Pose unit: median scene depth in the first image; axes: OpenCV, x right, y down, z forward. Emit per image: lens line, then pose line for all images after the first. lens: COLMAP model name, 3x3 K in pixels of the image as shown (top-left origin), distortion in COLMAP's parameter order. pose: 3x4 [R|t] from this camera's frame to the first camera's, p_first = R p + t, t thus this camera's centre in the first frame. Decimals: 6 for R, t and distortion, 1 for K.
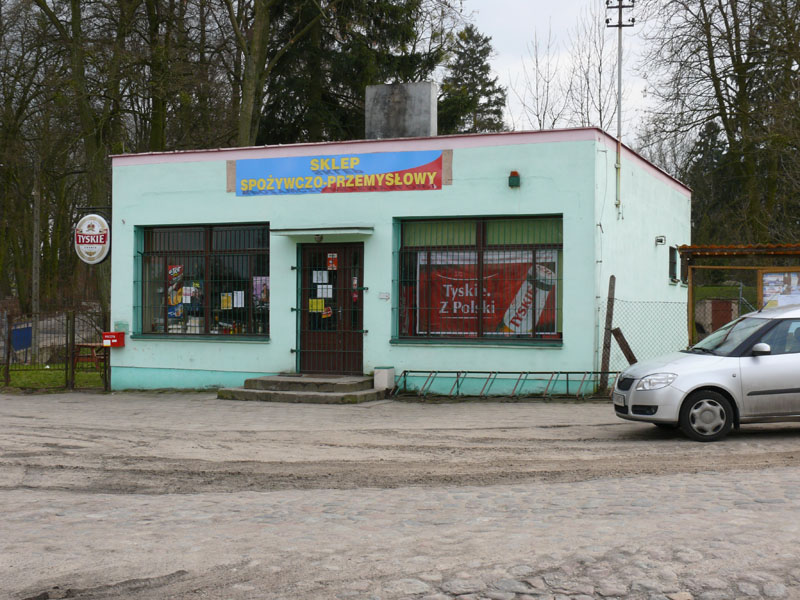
lens RADIAL K [[1148.0, 0, 400.2], [0, 1148.0, 301.4], [0, 0, 1]] dist [-0.003465, 0.000000]
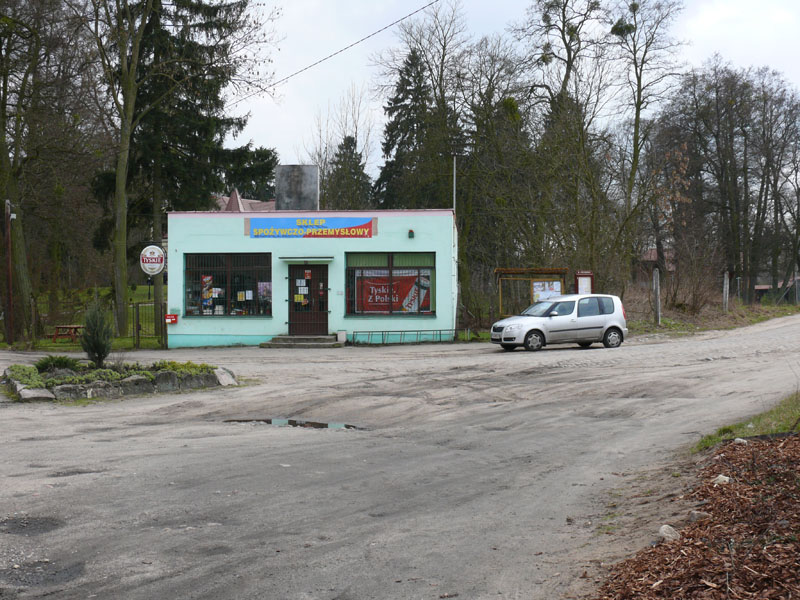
lens RADIAL K [[1148.0, 0, 399.9], [0, 1148.0, 299.1], [0, 0, 1]] dist [-0.003465, 0.000000]
pose [[0.943654, -0.007134, 0.330856, -0.537674], [0.005889, 0.999971, 0.004765, -0.002918], [-0.330880, -0.002548, 0.943669, -0.810499]]
